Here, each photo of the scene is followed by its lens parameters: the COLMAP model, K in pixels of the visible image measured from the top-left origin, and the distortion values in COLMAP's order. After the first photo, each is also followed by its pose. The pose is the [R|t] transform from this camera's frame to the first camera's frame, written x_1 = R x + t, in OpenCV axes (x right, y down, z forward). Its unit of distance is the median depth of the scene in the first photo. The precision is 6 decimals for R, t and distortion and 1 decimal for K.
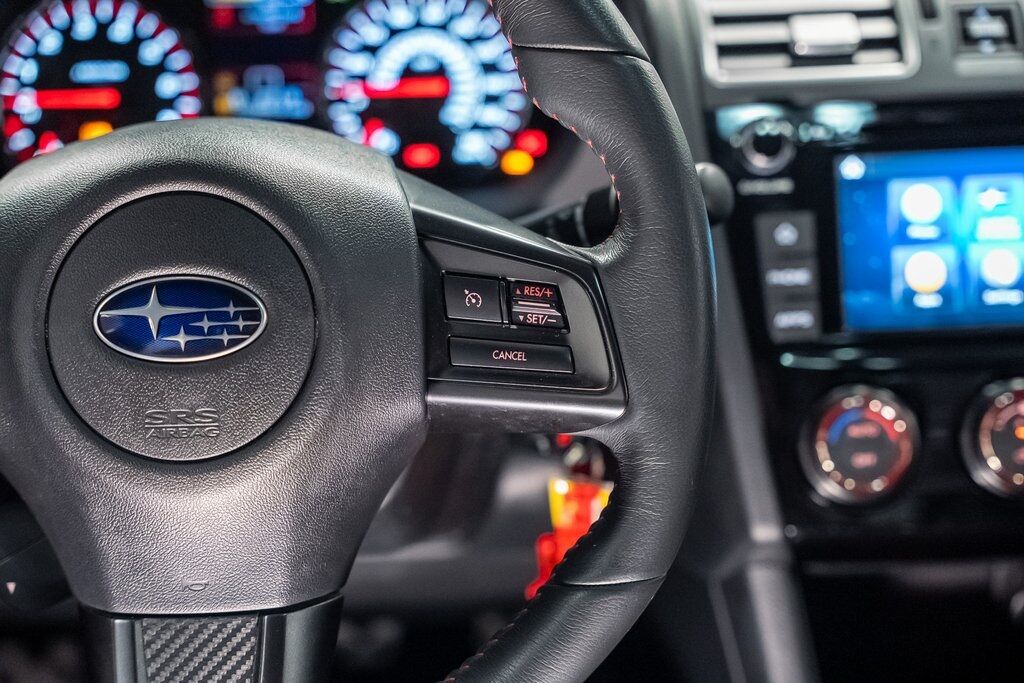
lens RADIAL K [[1802.3, 0, 510.7], [0, 1802.3, 359.4], [0, 0, 1]] dist [-0.001708, 0.029640]
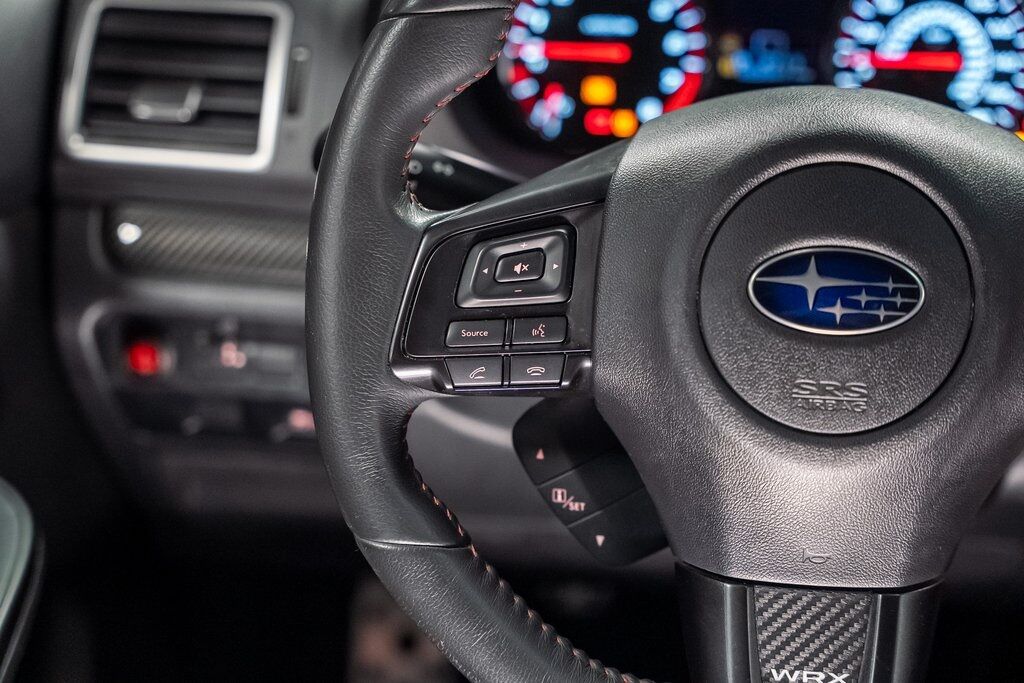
lens RADIAL K [[1802.3, 0, 510.7], [0, 1802.3, 359.4], [0, 0, 1]] dist [-0.001708, 0.029640]
pose [[0.990117, 0.080269, -0.115004, -0.242655], [-0.077360, 0.996565, 0.029542, -0.000337], [0.116981, -0.020353, 0.992926, -0.006999]]
